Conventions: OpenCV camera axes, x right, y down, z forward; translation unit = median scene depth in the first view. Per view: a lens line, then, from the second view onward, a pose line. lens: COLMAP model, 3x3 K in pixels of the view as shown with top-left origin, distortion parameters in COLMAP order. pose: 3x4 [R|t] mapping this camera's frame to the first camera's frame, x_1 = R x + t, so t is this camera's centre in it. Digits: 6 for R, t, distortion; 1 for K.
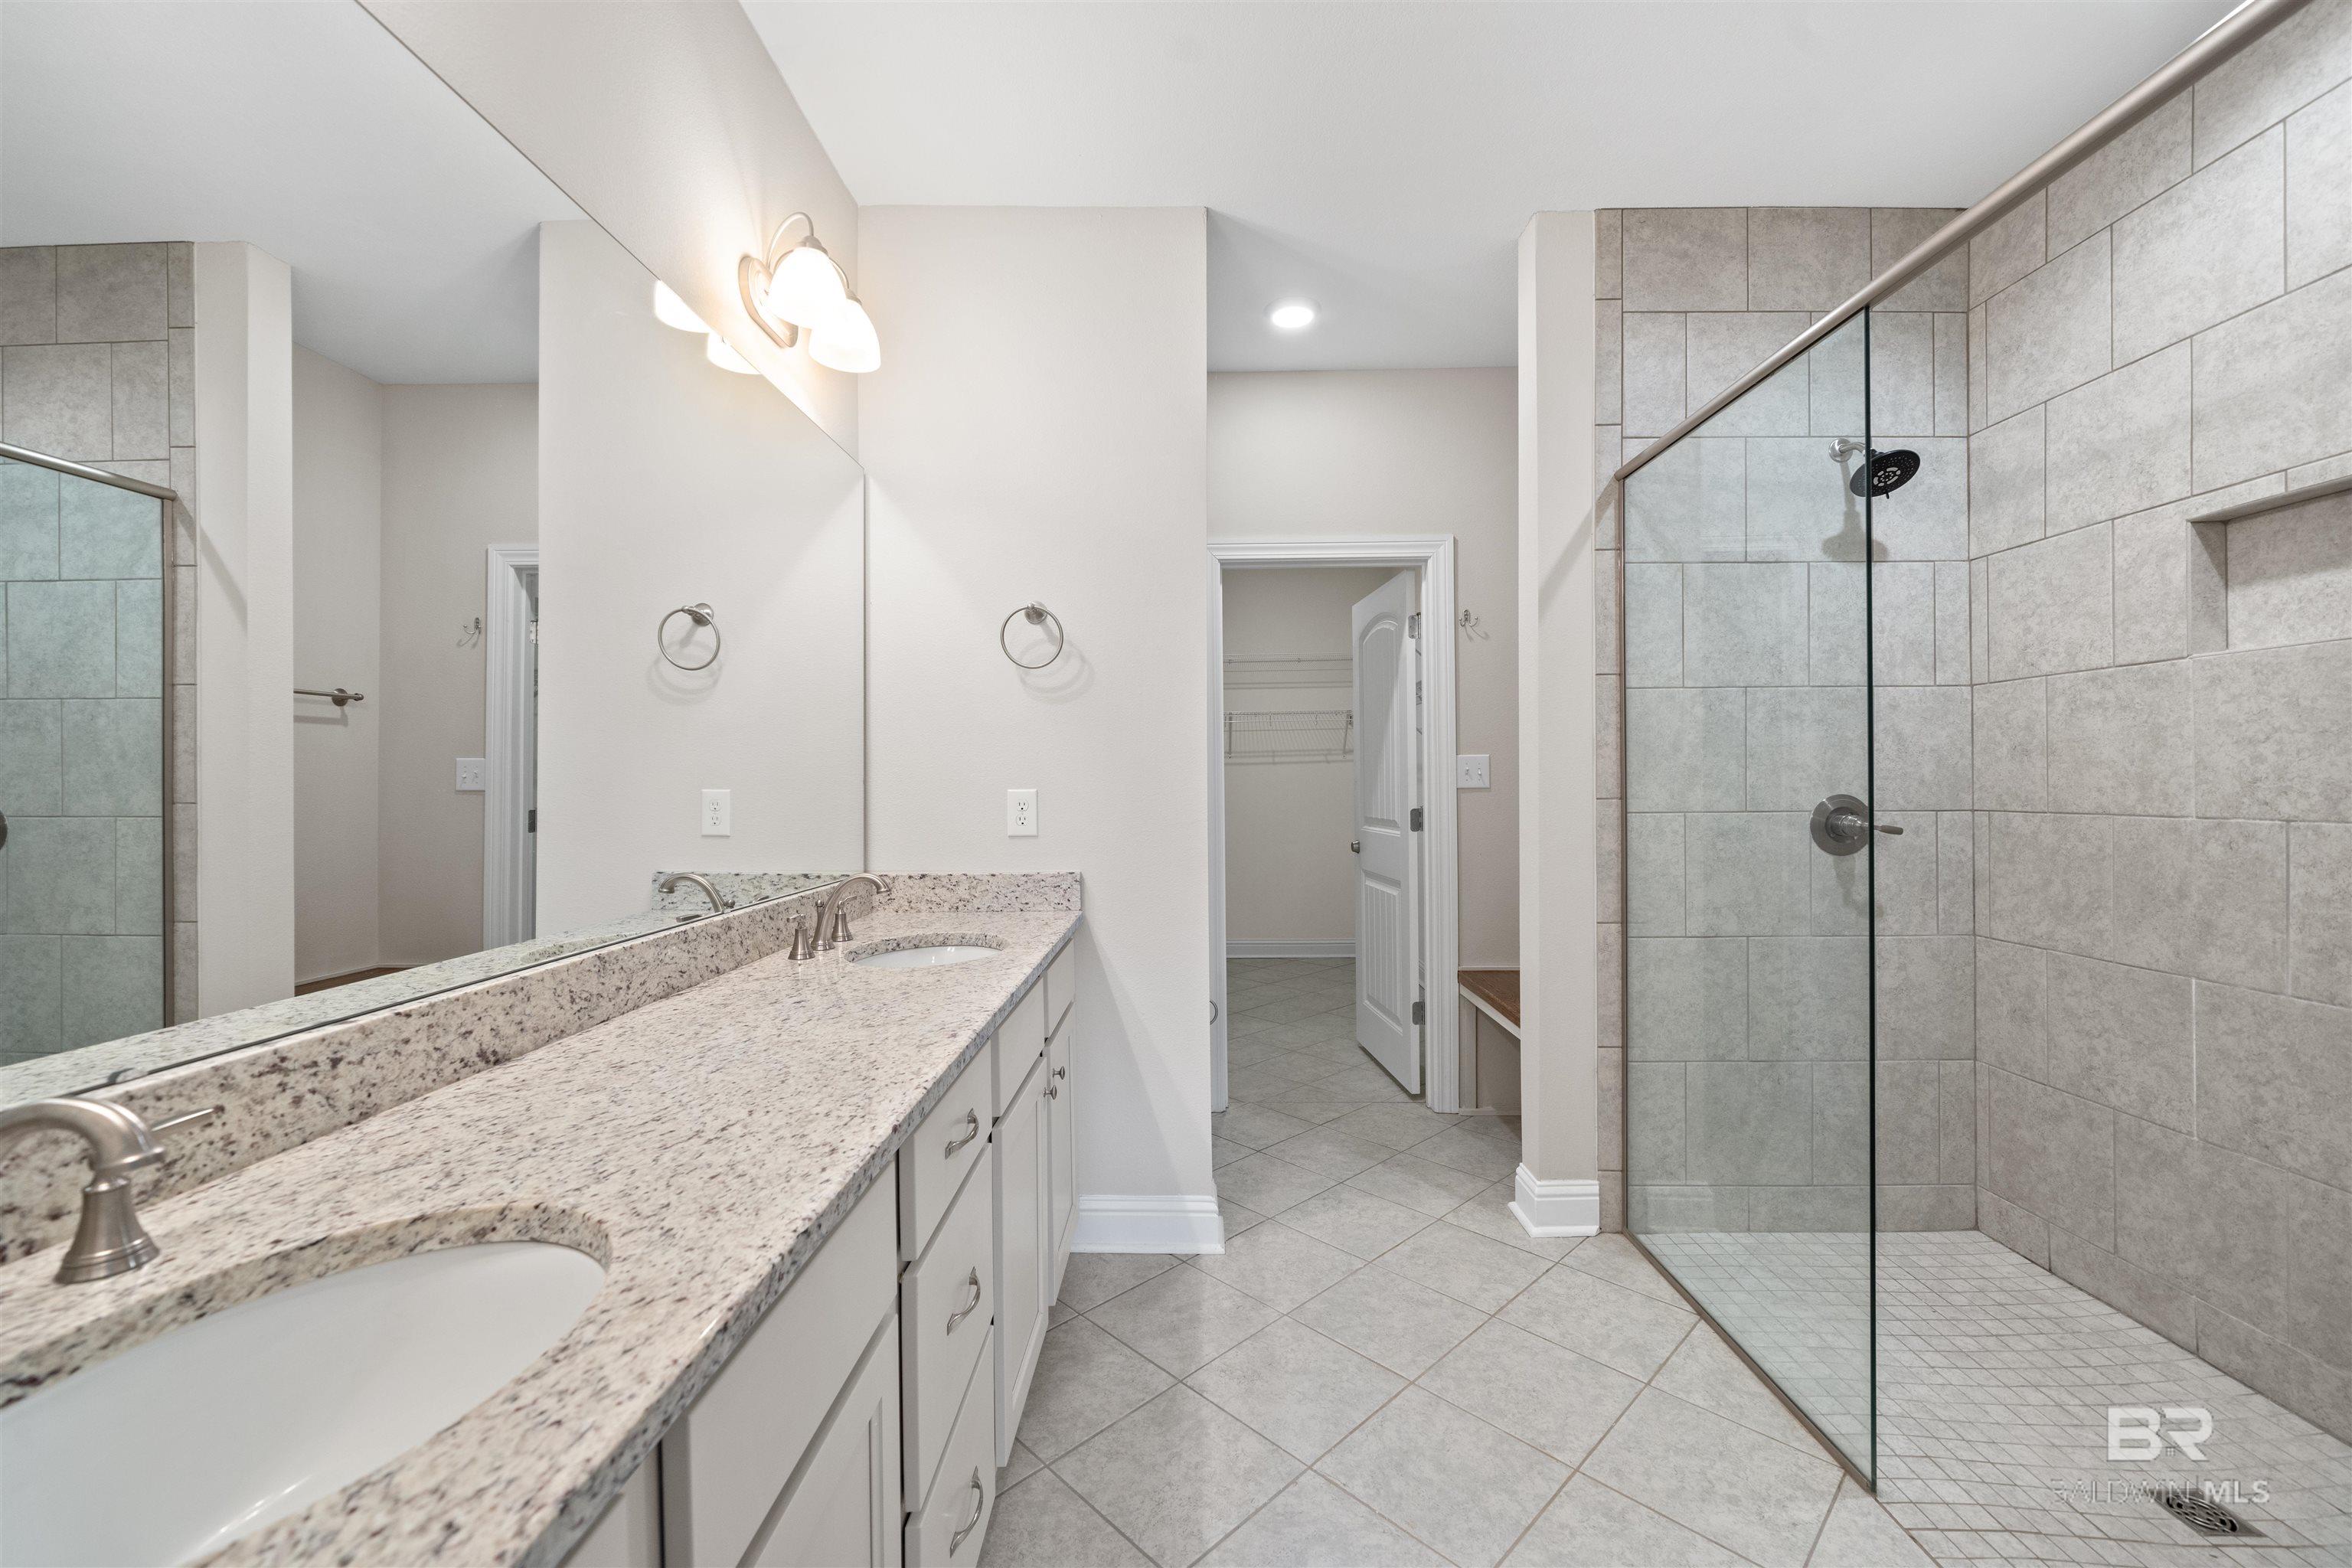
lens RADIAL K [[958.0, 0, 1173.9], [0, 958.0, 788.1], [0, 0, 1]] dist [0.016617, -0.000695]
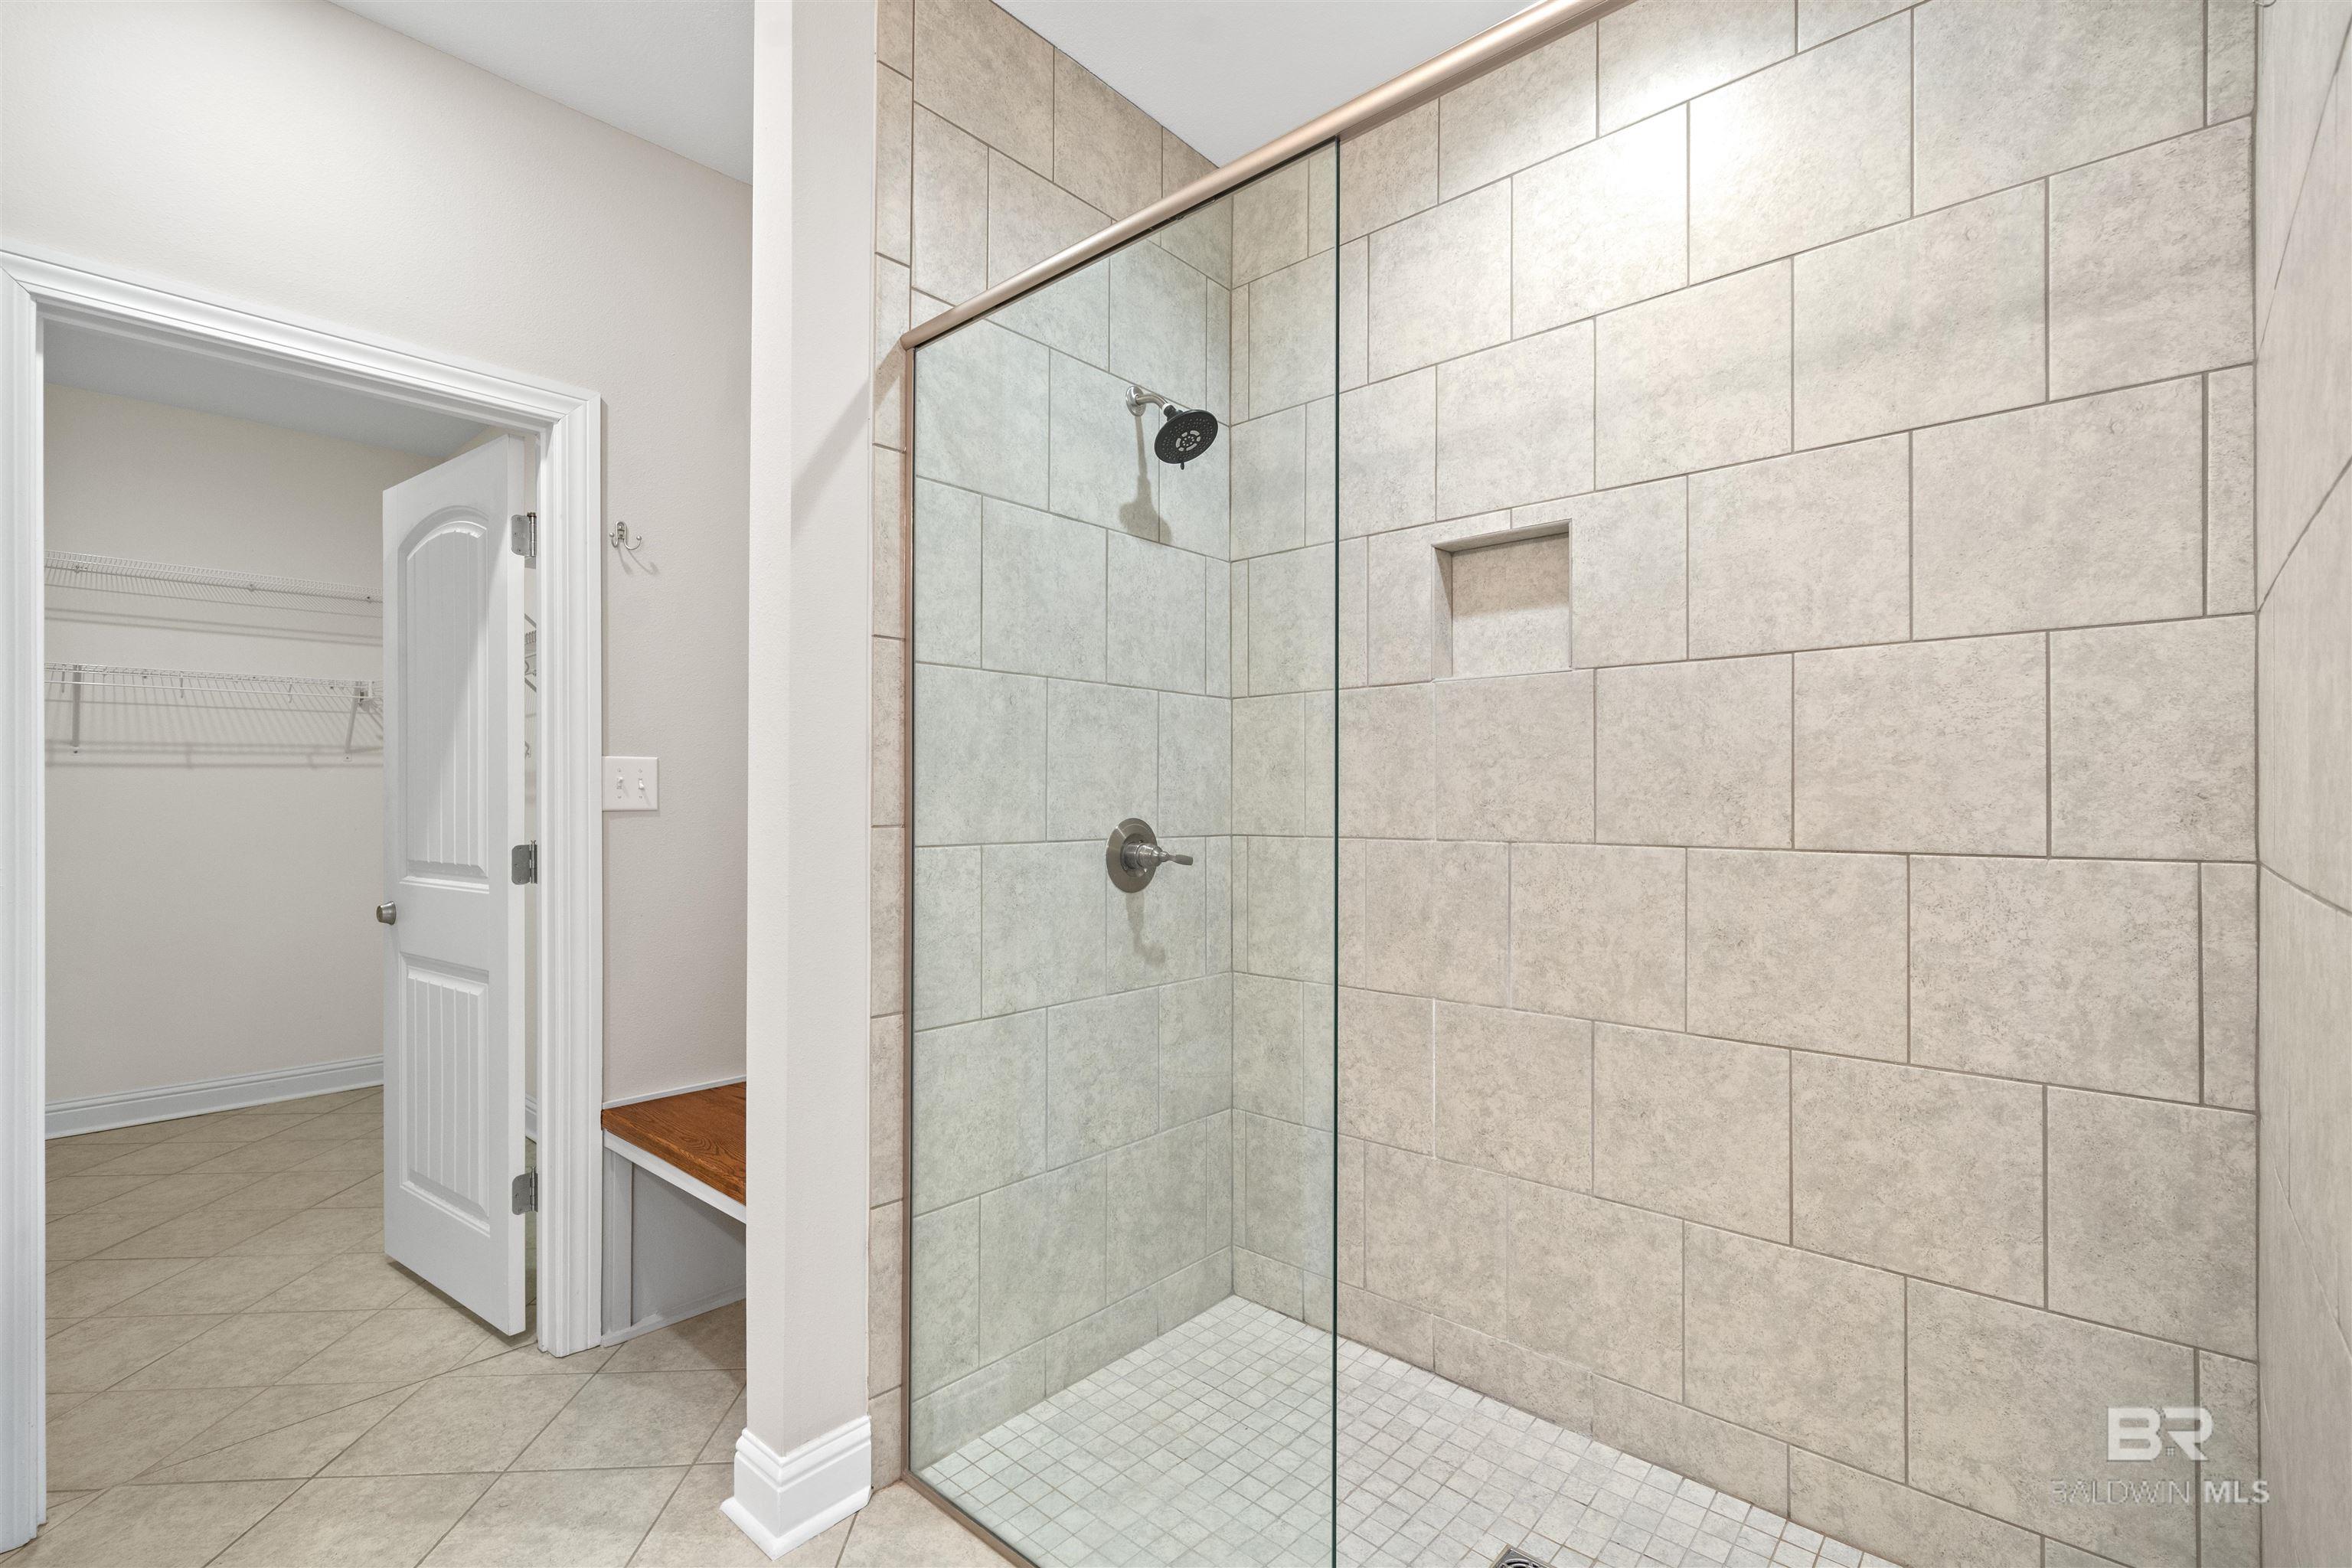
lens RADIAL K [[1057.7, 0, 1172.9], [0, 1057.7, 801.6], [0, 0, 1]] dist [-0.003561, 0.000754]
pose [[0.651546, 0.009750, 0.758547, 0.029896], [-0.000368, 0.999921, -0.012537, 0.003575], [-0.758609, 0.007889, 0.651498, 0.388617]]
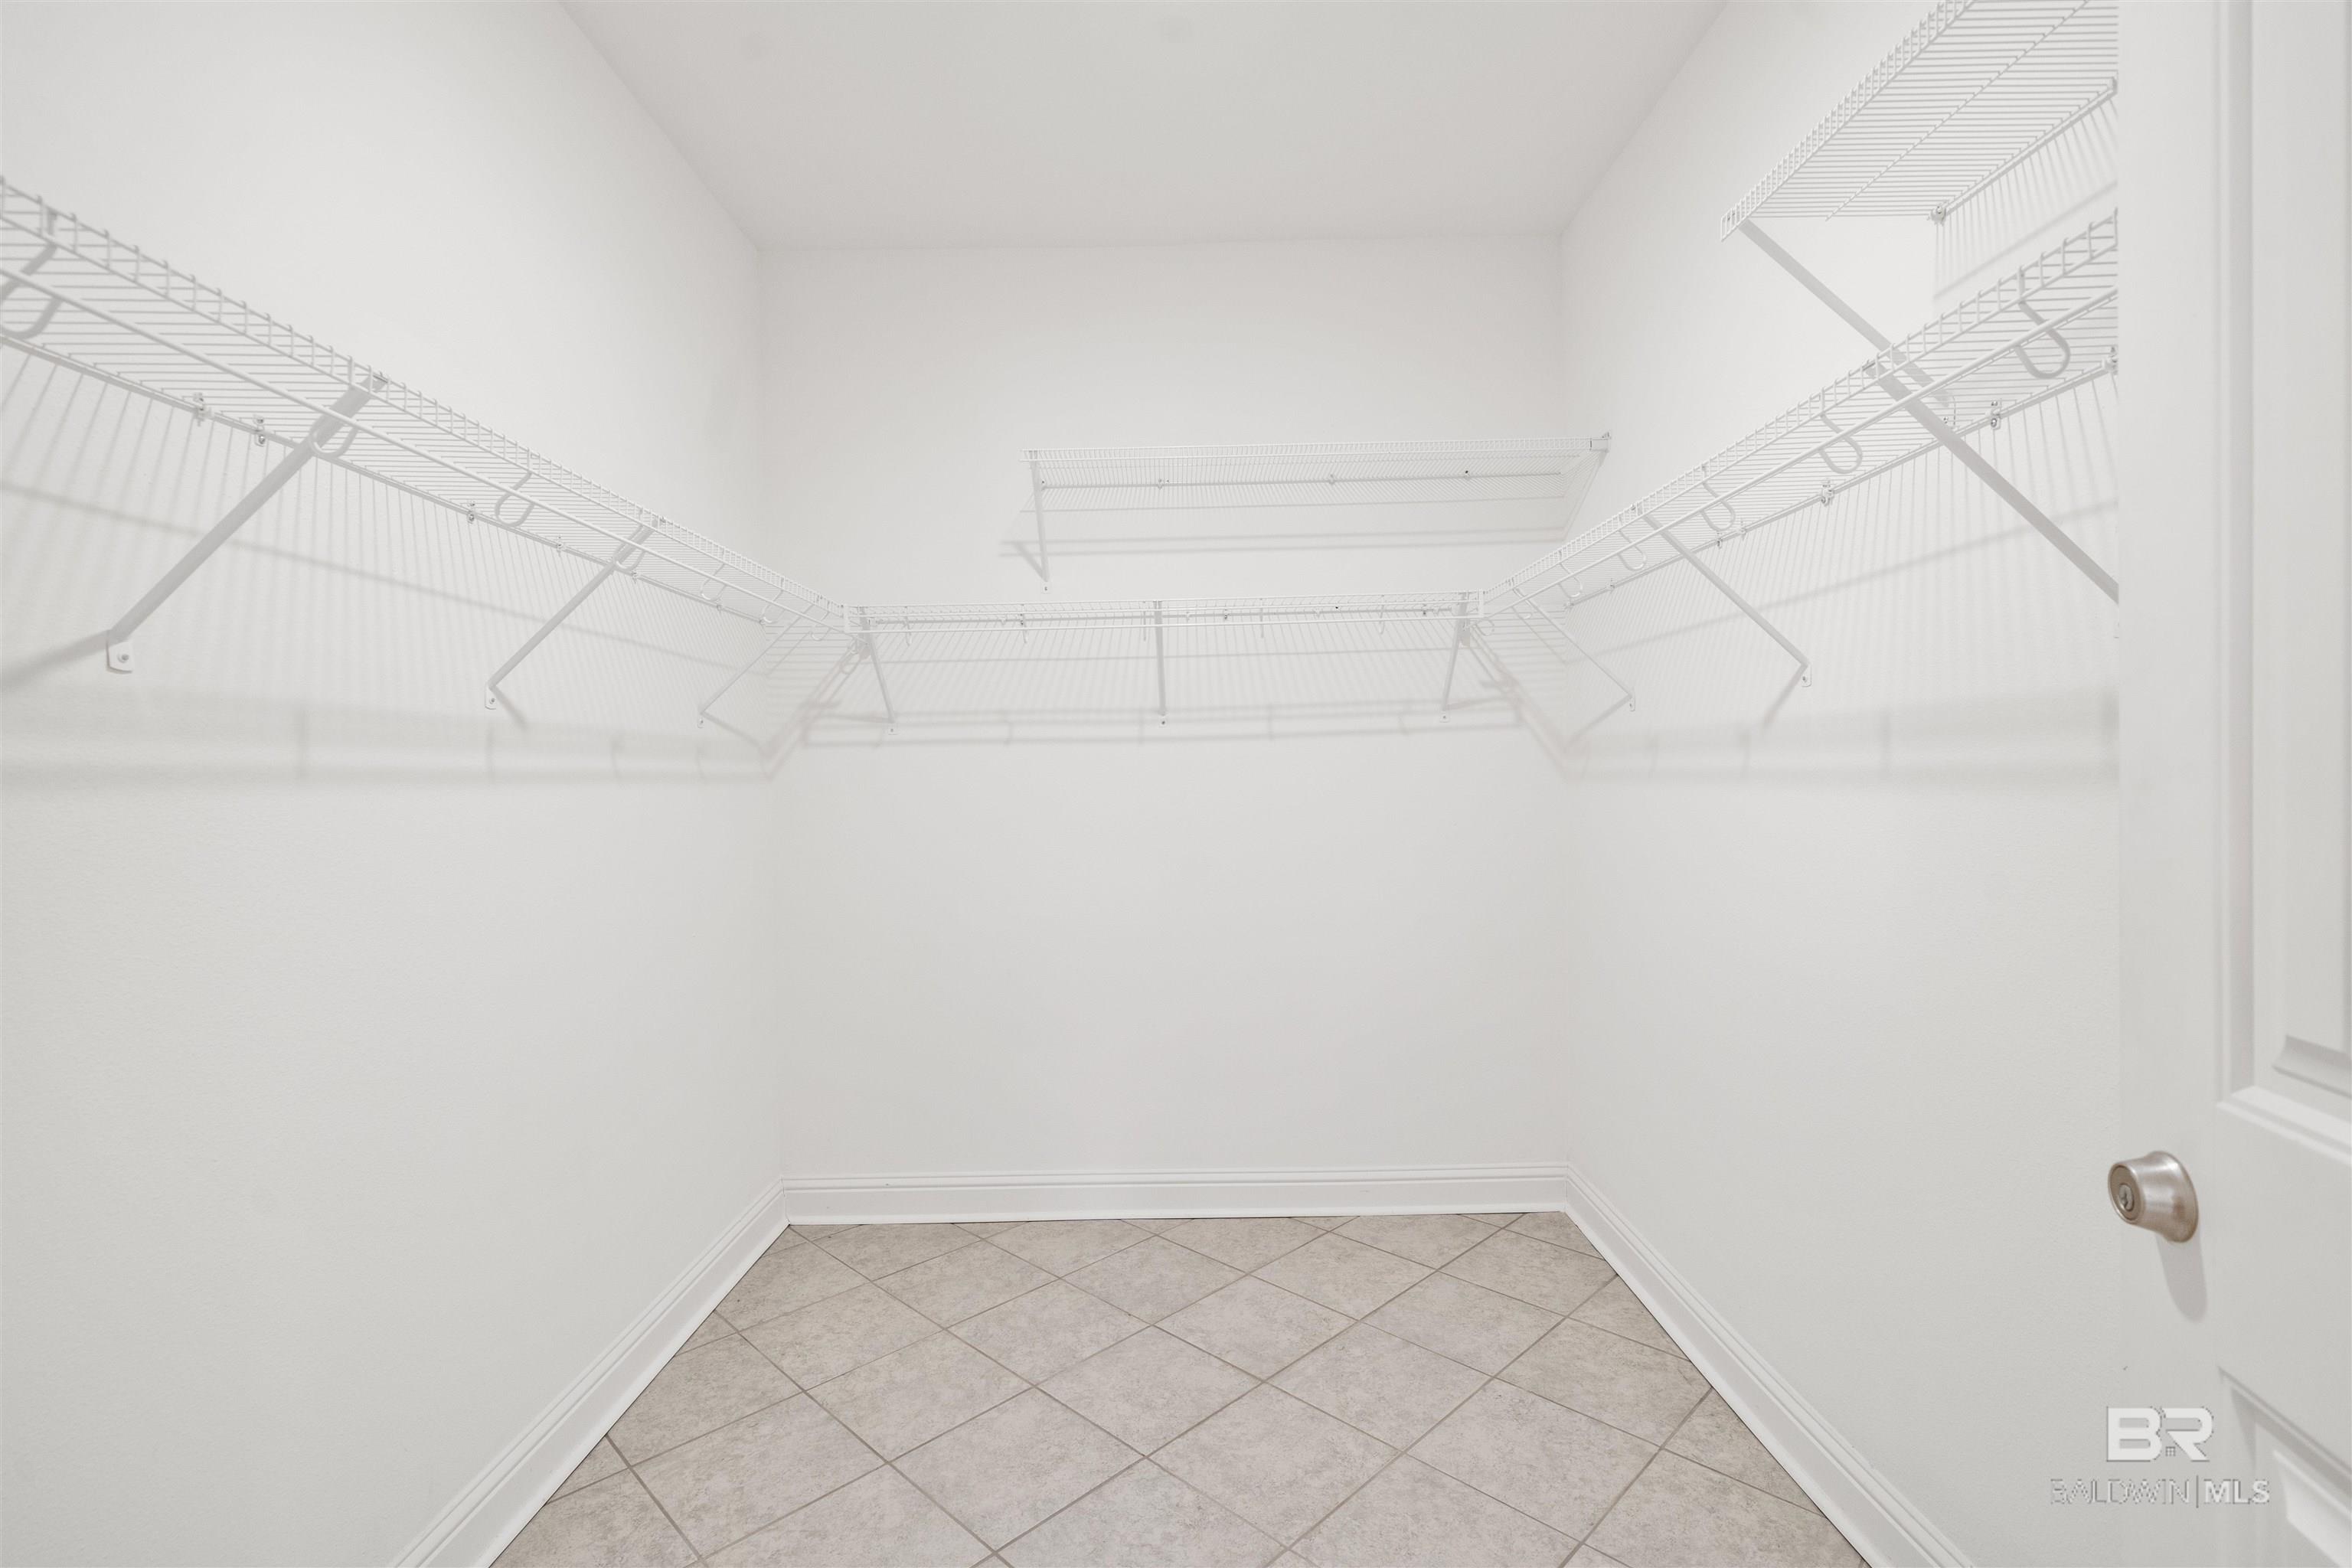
lens RADIAL K [[1057.7, 0, 1179.1], [0, 1057.7, 778.3], [0, 0, 1]] dist [-0.003561, 0.000754]
pose [[0.999249, -0.006489, 0.038211, 0.104730], [0.006331, 0.999971, 0.004243, -0.022127], [-0.038238, -0.003998, 0.999261, 1.183657]]
